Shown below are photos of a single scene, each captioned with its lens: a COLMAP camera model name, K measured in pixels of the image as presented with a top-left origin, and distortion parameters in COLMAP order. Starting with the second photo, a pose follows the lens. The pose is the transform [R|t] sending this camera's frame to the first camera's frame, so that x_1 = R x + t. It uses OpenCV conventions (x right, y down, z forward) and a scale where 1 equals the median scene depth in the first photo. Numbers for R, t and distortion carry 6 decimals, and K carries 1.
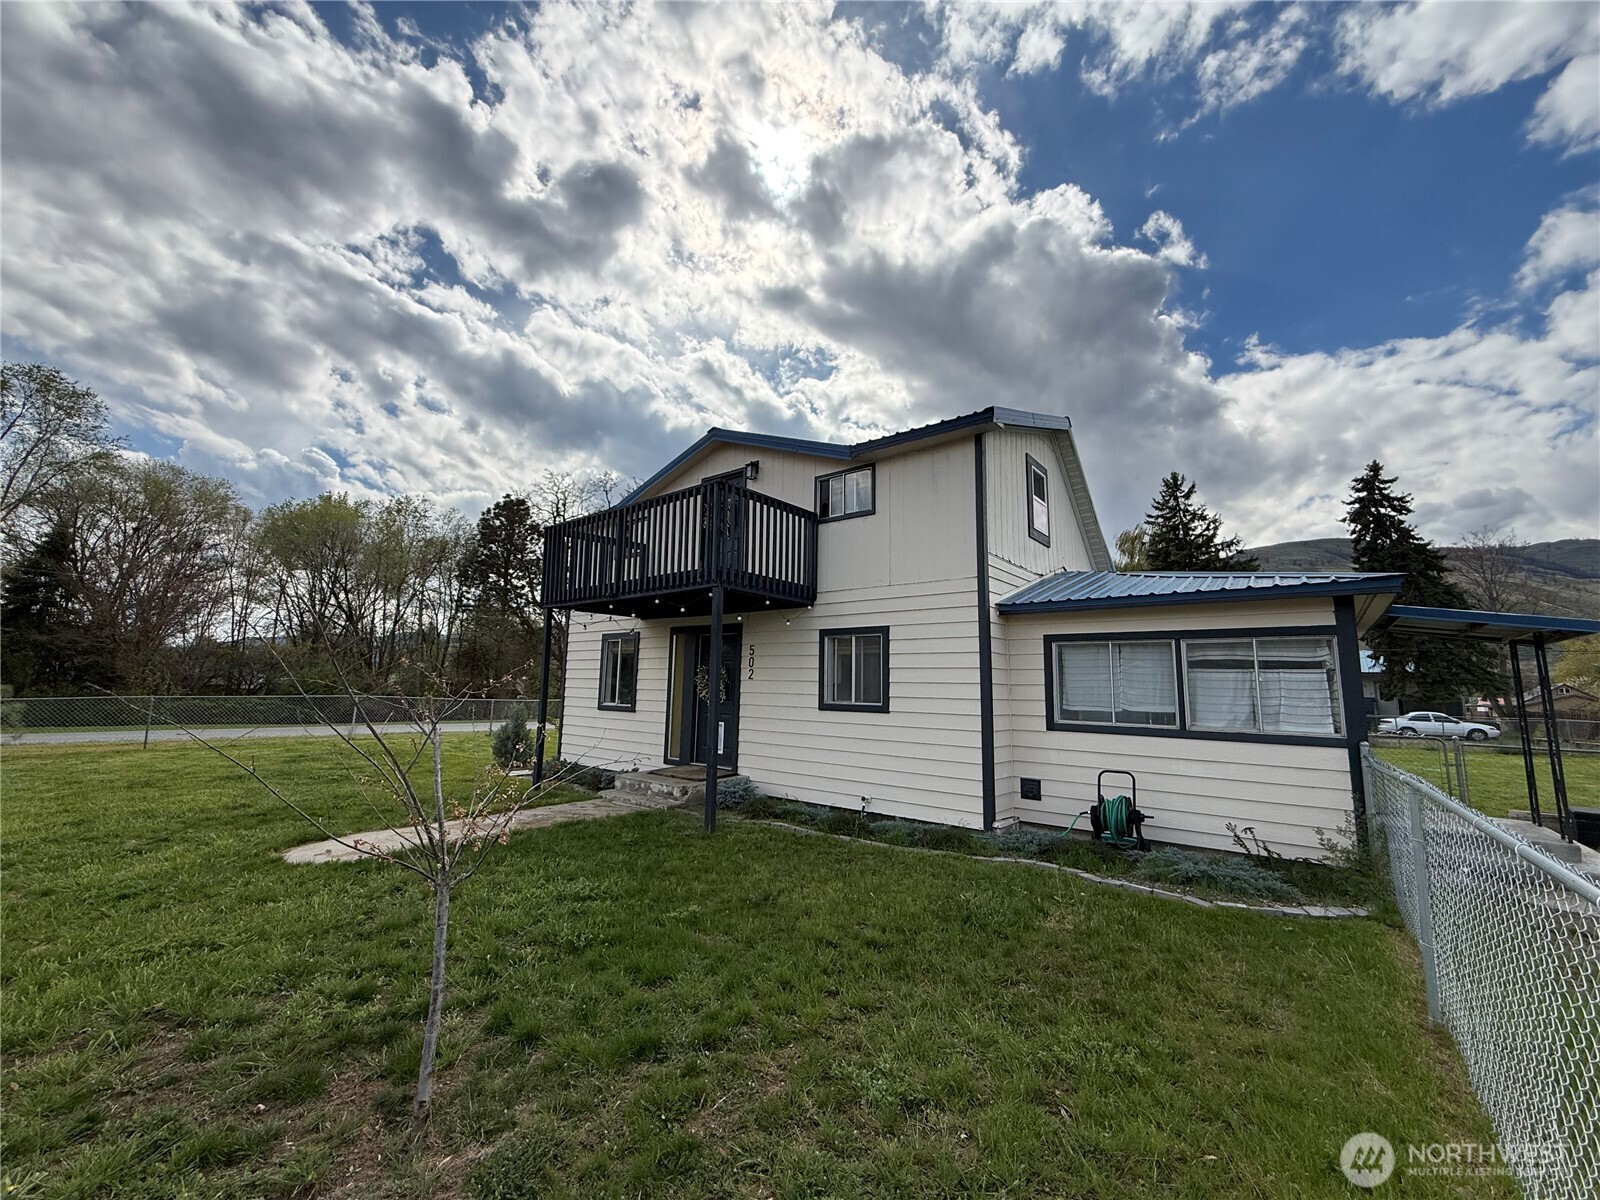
lens RADIAL K [[632.9, 0, 800.0], [0, 632.9, 600.0], [0, 0, 1]] dist [0.001678, 0.000276]
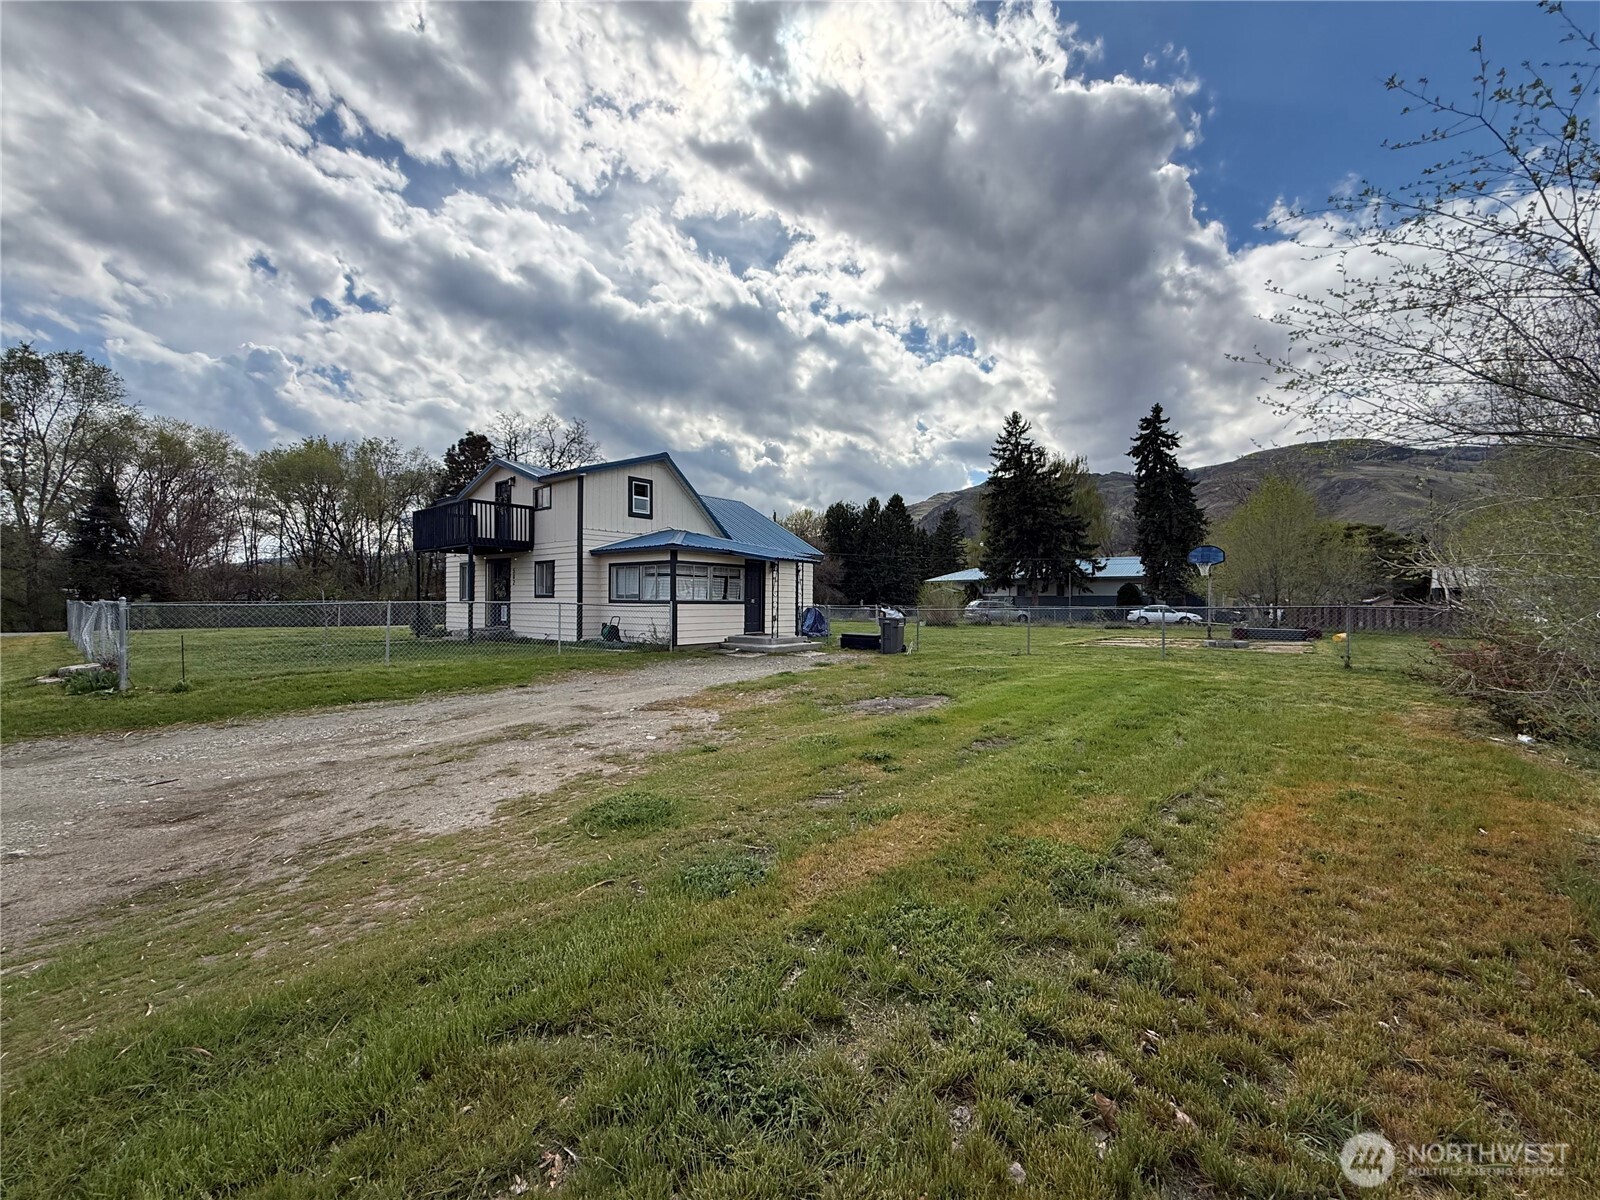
lens RADIAL K [[632.9, 0, 800.0], [0, 632.9, 600.0], [0, 0, 1]] dist [0.001678, 0.000276]
pose [[0.999855, -0.015708, -0.006650, 0.221383], [0.016476, 0.990286, 0.138069, -0.024792], [0.004416, -0.138159, 0.990400, -0.270844]]
